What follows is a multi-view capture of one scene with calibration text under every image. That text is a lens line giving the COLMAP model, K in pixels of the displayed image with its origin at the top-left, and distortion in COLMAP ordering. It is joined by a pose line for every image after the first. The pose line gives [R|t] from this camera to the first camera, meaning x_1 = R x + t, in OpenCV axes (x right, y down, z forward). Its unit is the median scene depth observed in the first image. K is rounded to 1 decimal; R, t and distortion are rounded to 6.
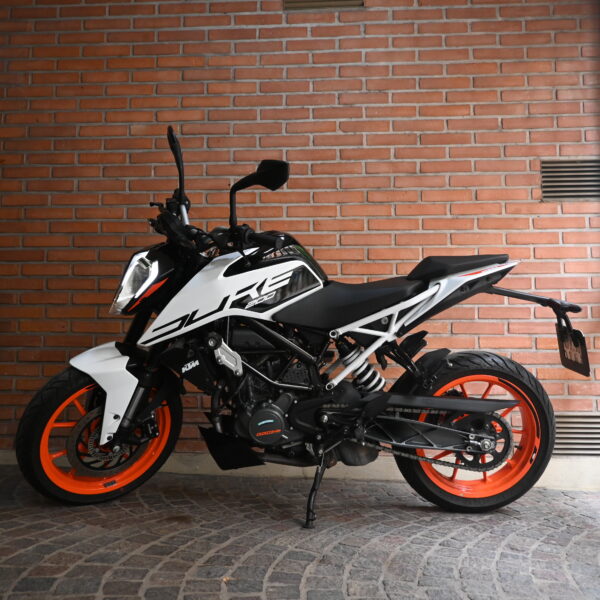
lens RADIAL K [[838.6, 0, 300.0], [0, 838.6, 300.0], [0, 0, 1]] dist [0.024491, 0.006061]
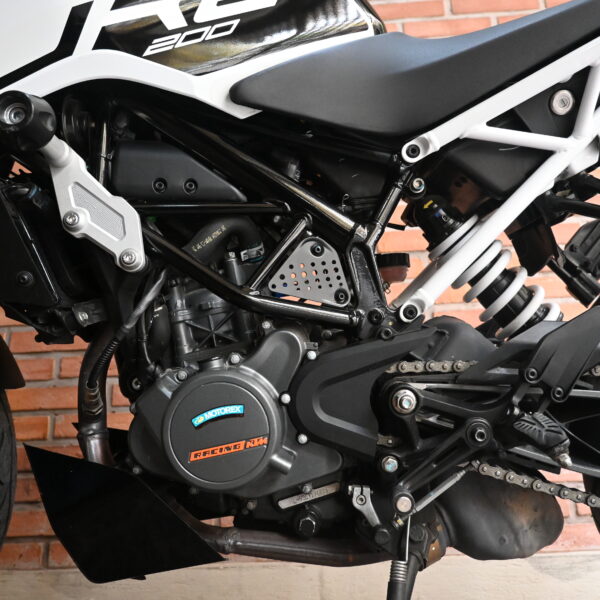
lens RADIAL K [[661.0, 0, 300.0], [0, 661.0, 300.0], [0, 0, 1]] dist [0.004837, 0.000299]
pose [[0.997935, -0.048453, -0.042170, 0.001862], [0.037953, 0.974428, -0.221474, 0.157156], [0.051822, 0.219416, 0.974254, 0.740589]]
